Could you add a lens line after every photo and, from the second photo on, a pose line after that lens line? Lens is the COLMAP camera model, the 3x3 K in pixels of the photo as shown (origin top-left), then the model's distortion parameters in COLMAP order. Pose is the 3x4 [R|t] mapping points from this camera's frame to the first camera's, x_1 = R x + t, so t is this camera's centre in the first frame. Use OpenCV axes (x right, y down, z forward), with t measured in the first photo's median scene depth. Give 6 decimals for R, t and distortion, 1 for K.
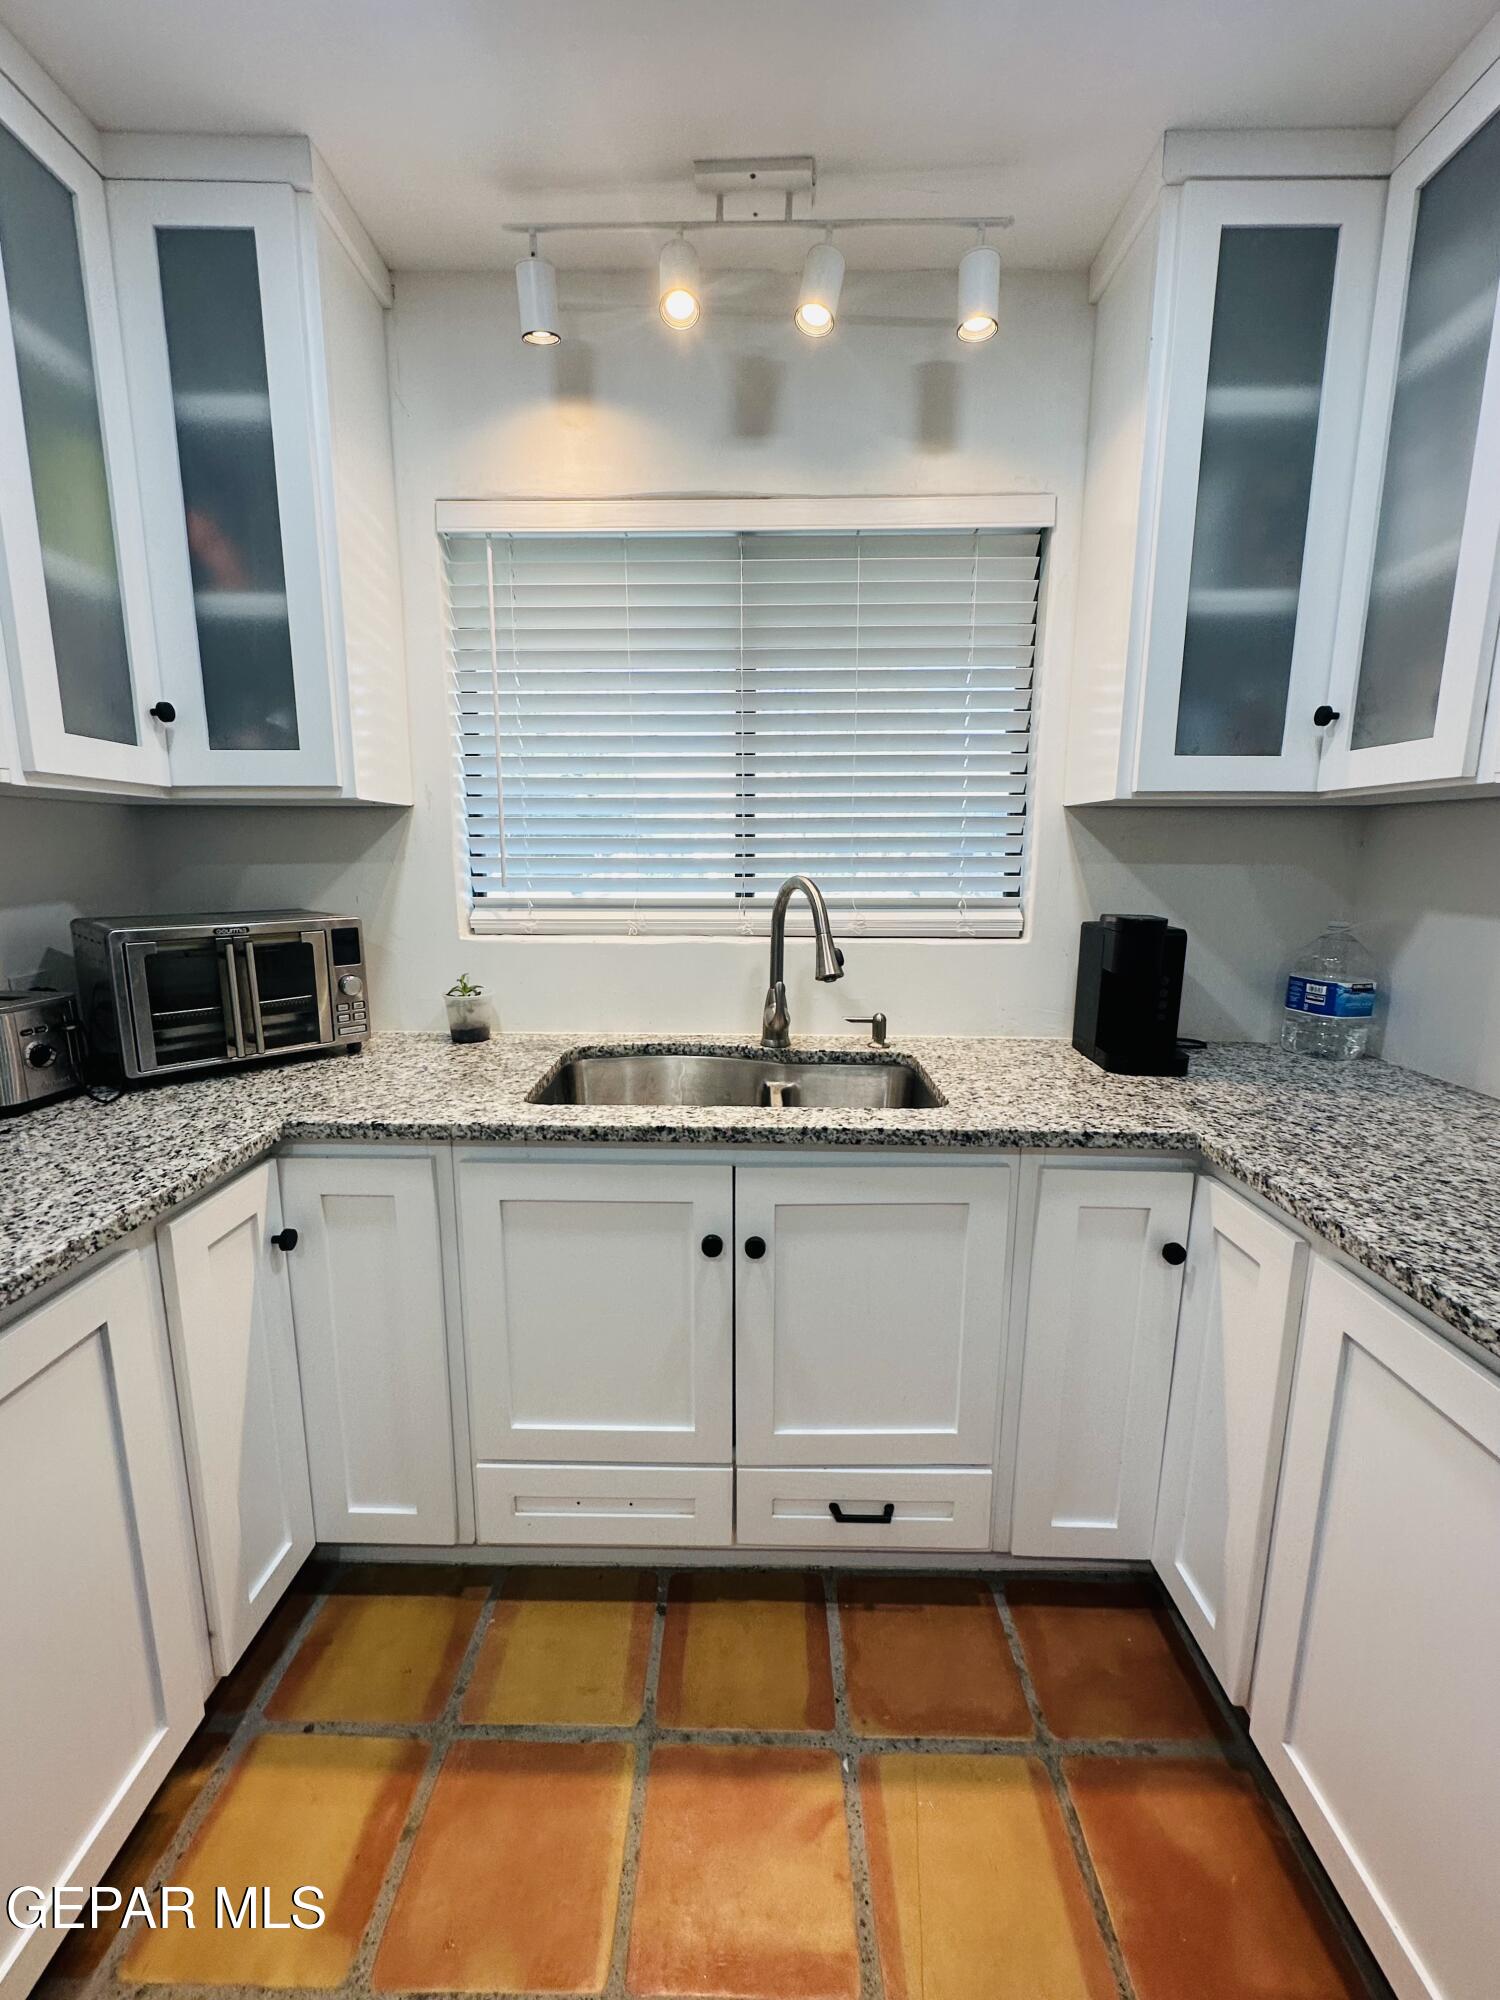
lens RADIAL K [[798.2, 0, 736.3], [0, 798.2, 988.1], [0, 0, 1]] dist [0.000252, 0.000317]
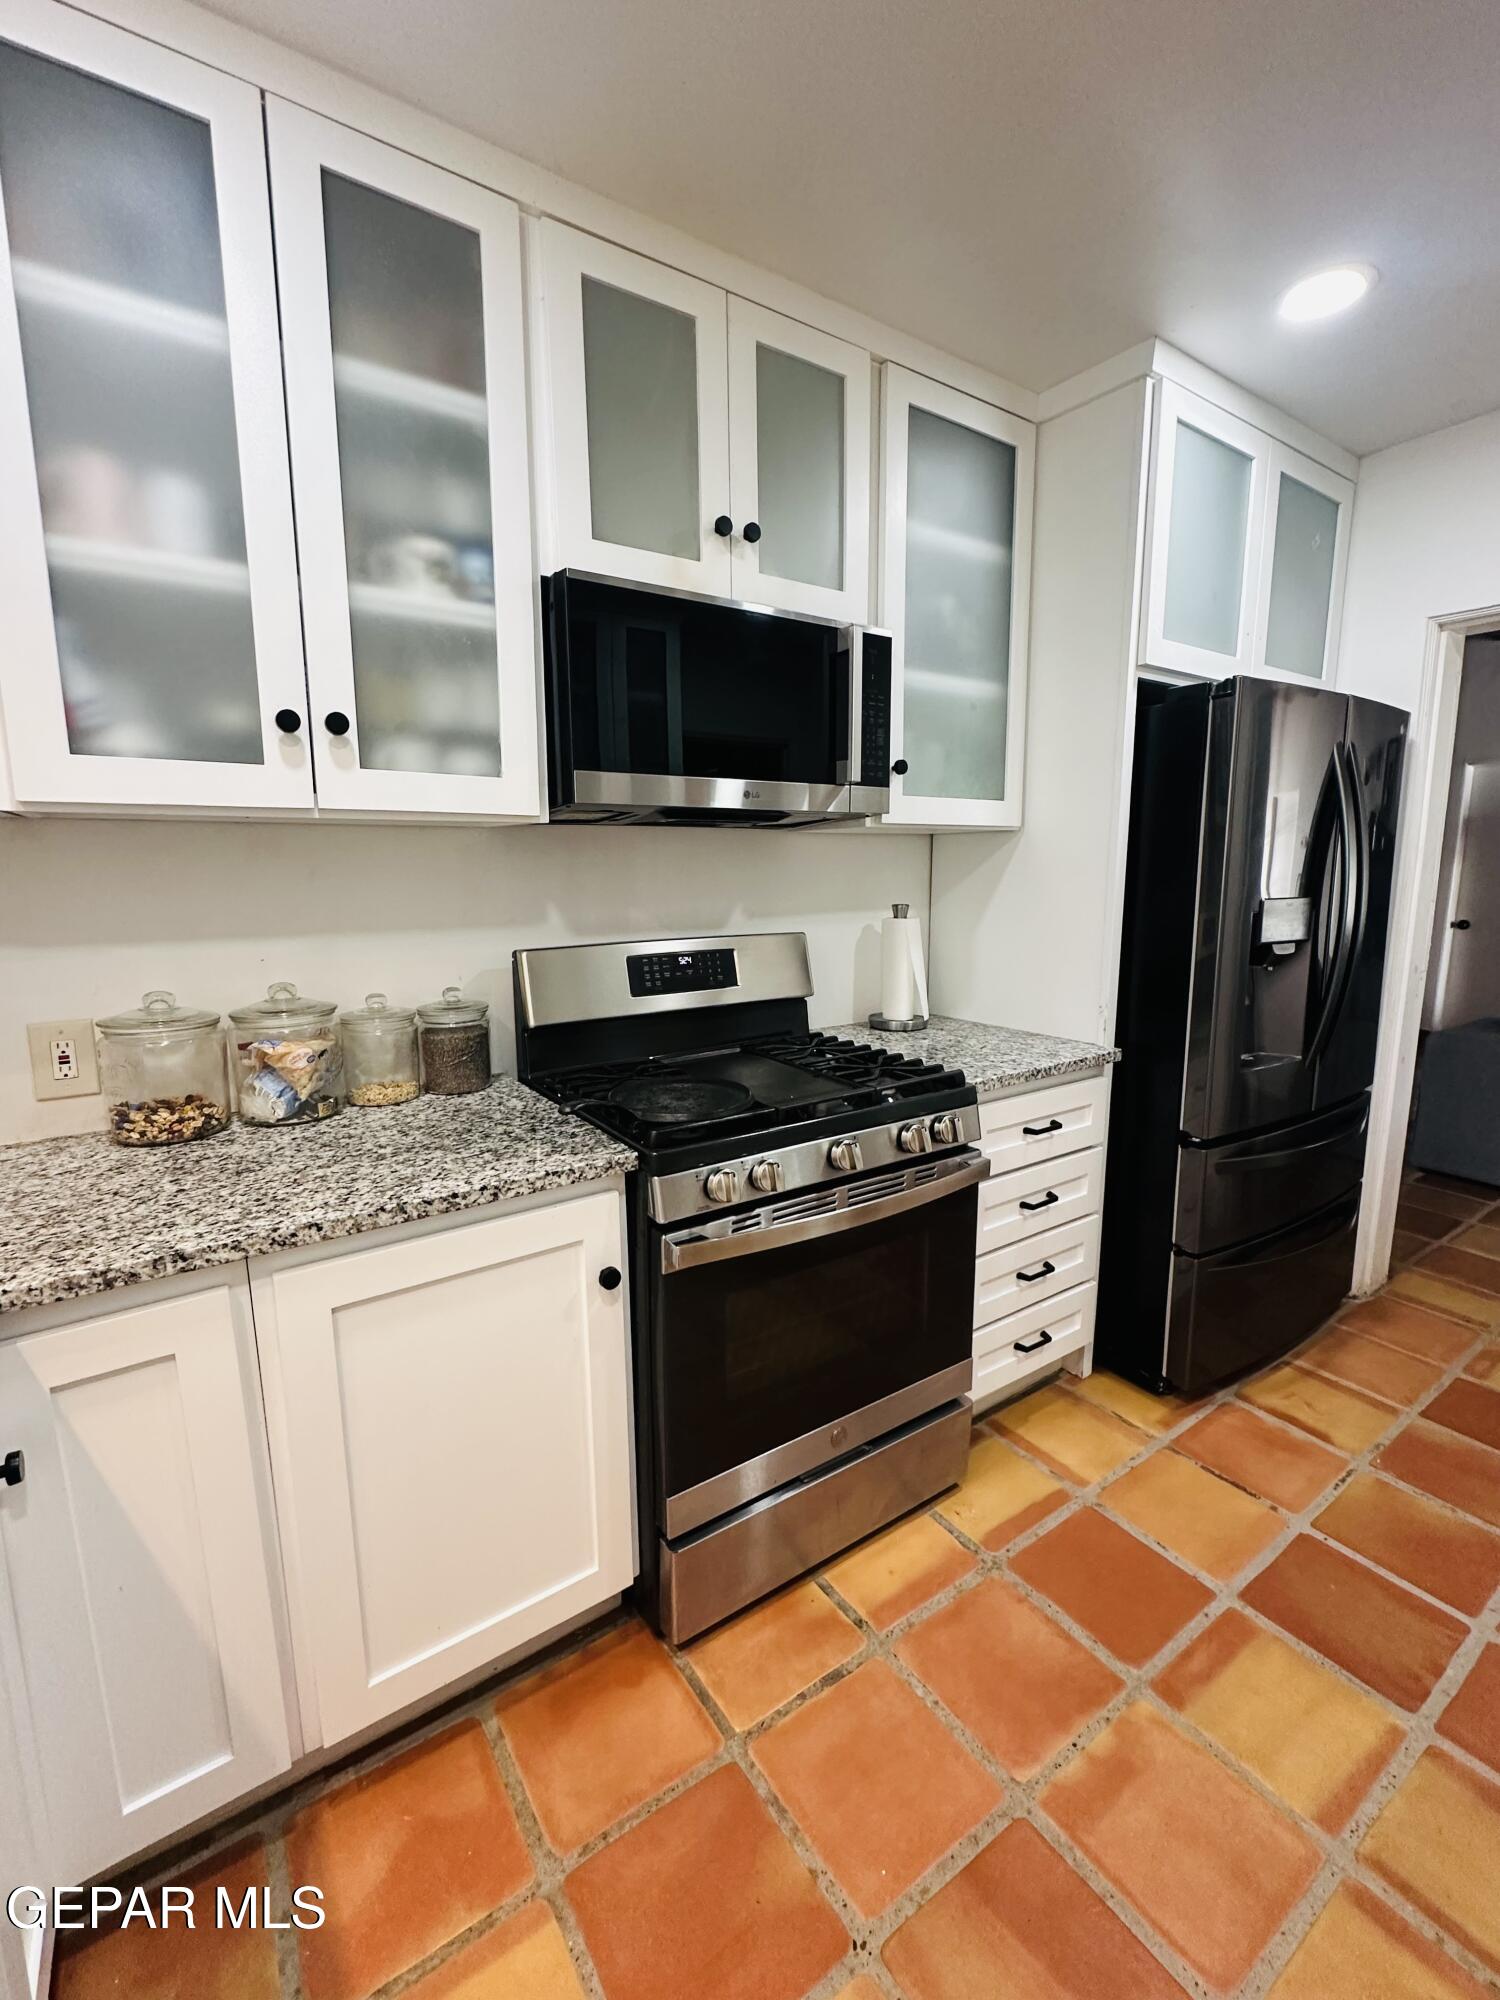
lens RADIAL K [[859.9, 0, 752.8], [0, 859.9, 1005.3], [0, 0, 1]] dist [-0.014072, 0.000486]
pose [[-0.577686, -0.141115, 0.803969, -0.437630], [0.141425, 0.952743, 0.268848, -0.193827], [-0.803914, 0.269011, -0.530429, 0.962942]]
